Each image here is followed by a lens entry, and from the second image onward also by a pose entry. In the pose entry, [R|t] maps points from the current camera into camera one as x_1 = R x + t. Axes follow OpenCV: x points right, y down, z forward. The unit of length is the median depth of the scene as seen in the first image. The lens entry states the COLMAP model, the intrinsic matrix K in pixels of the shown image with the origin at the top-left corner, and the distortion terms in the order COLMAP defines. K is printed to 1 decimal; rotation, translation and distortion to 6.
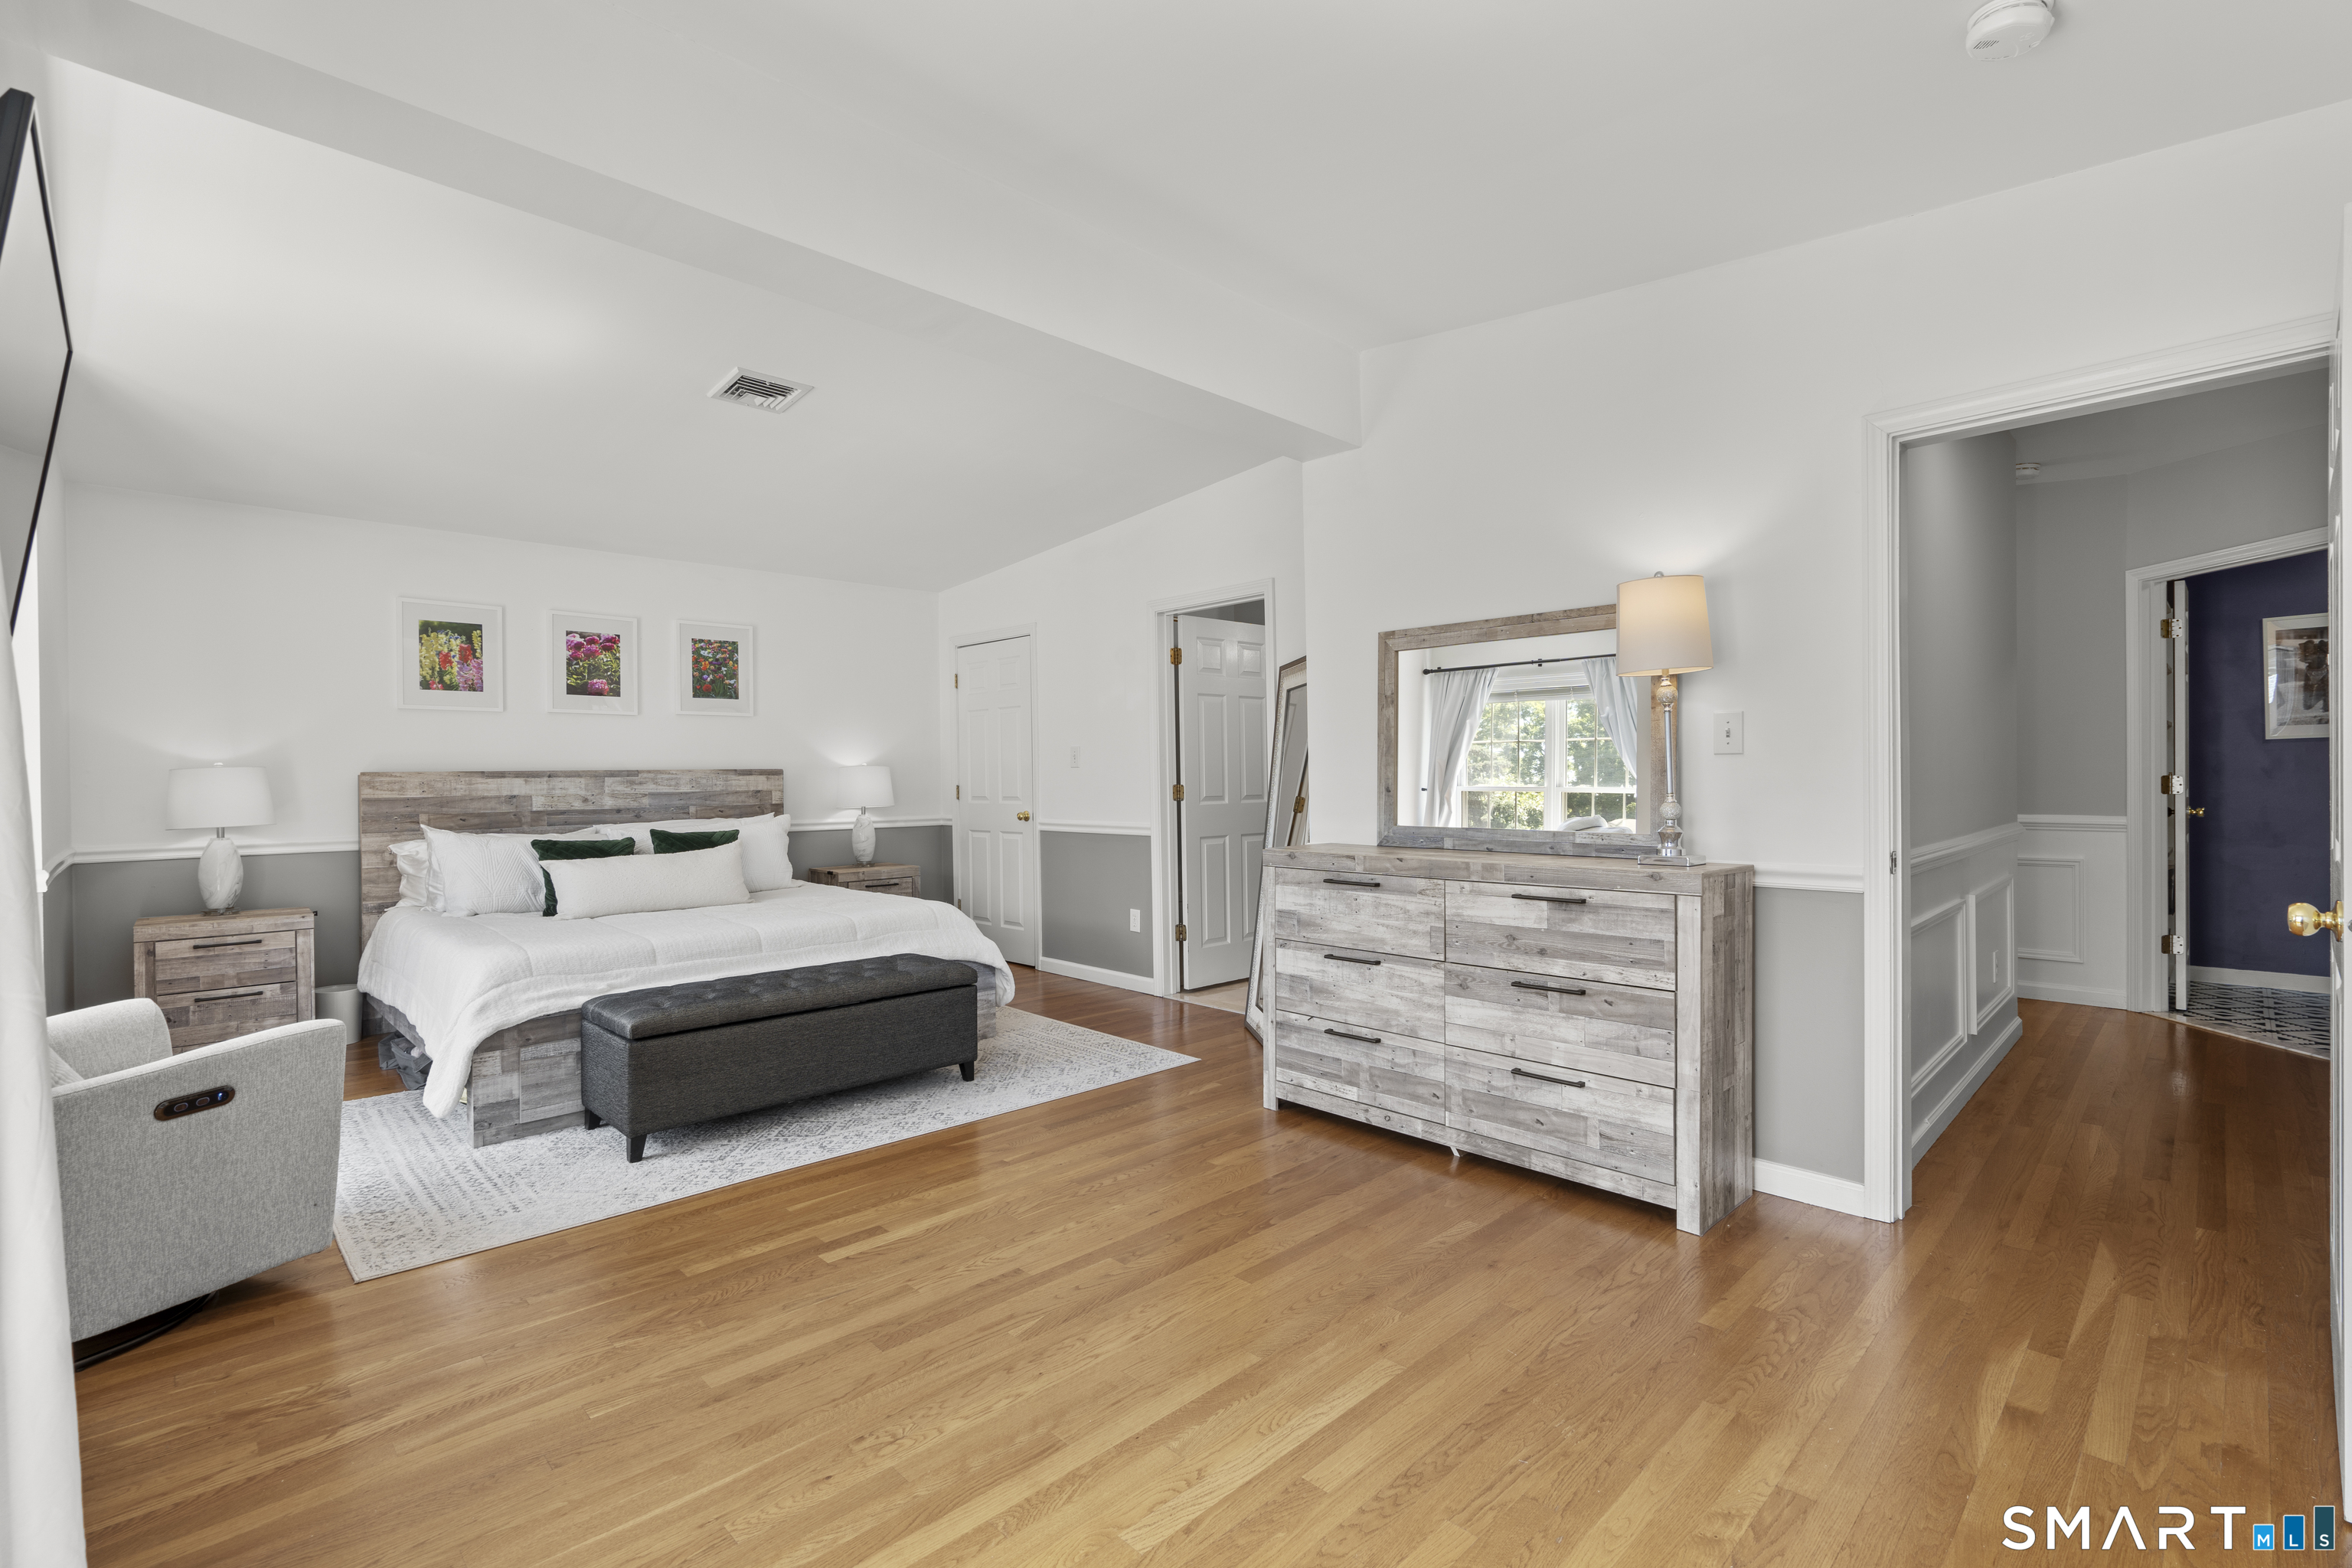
lens RADIAL K [[1056.1, 0, 1173.4], [0, 1056.1, 783.8], [0, 0, 1]] dist [-0.007168, 0.002936]
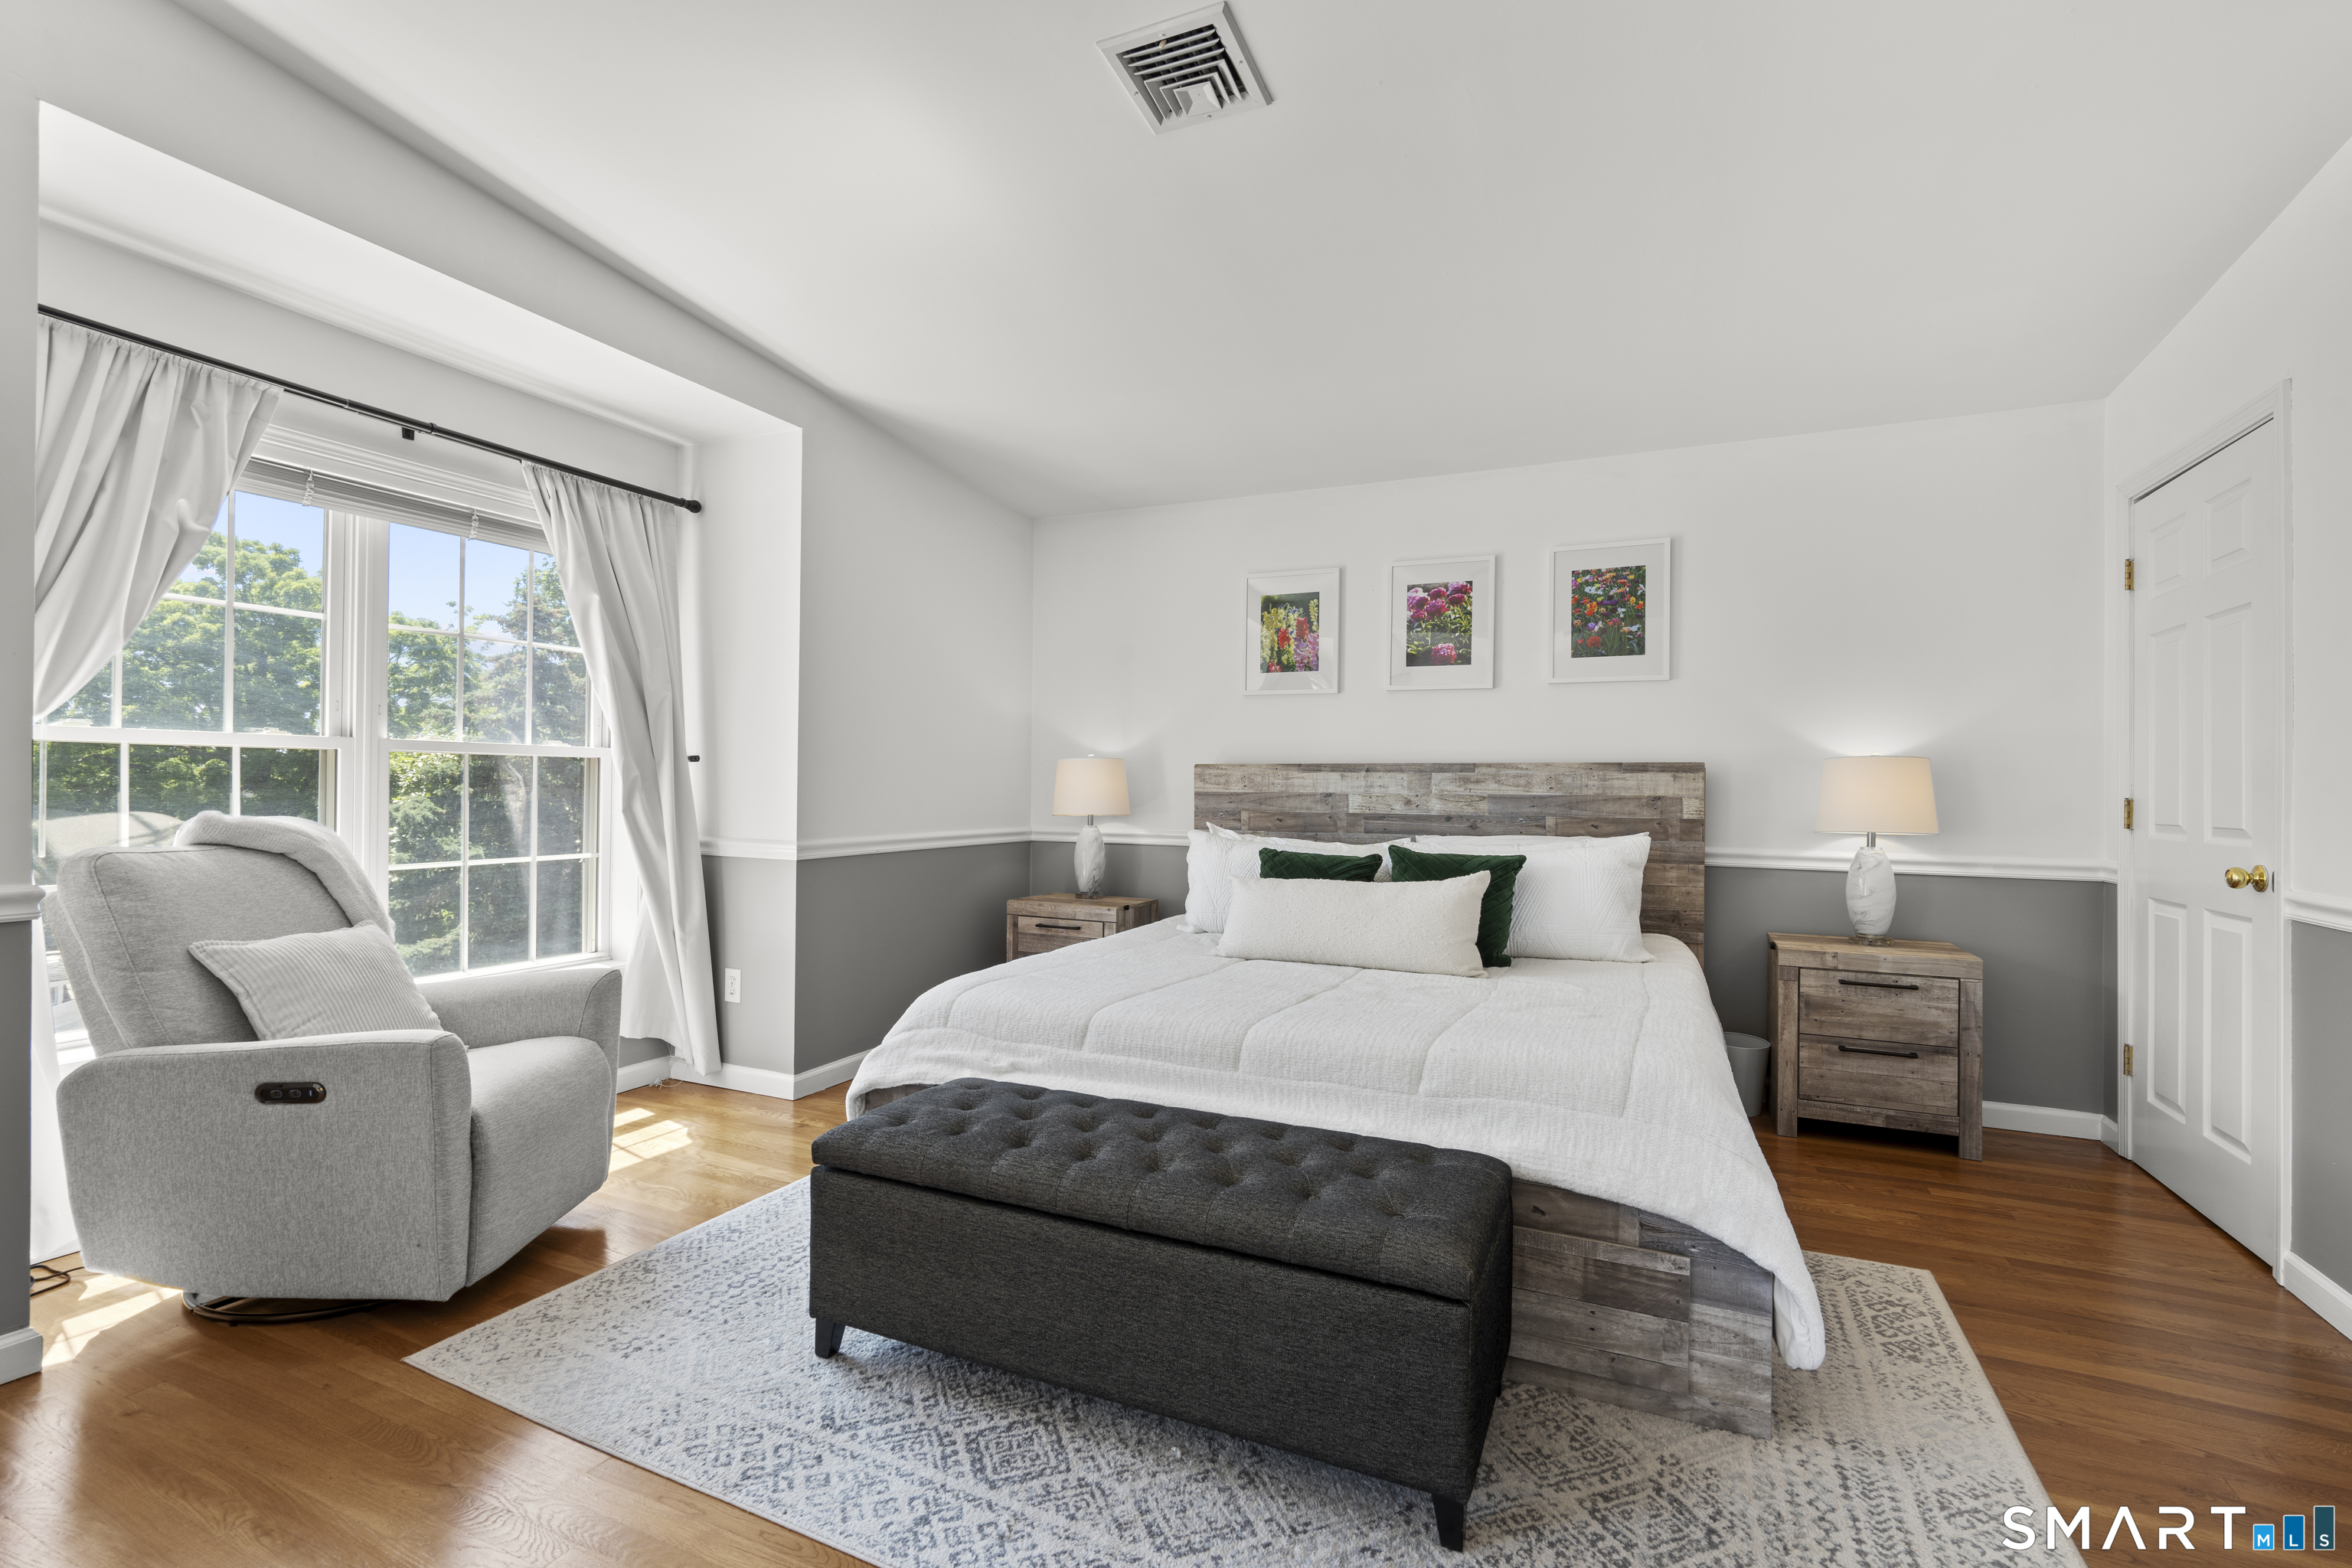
lens RADIAL K [[1056.1, 0, 1178.6], [0, 1056.1, 777.3], [0, 0, 1]] dist [-0.007168, 0.002936]
pose [[0.363853, 0.006580, -0.931433, 0.096624], [-0.021582, 0.999766, -0.001368, 0.002218], [0.931206, 0.020600, 0.363910, 0.576018]]
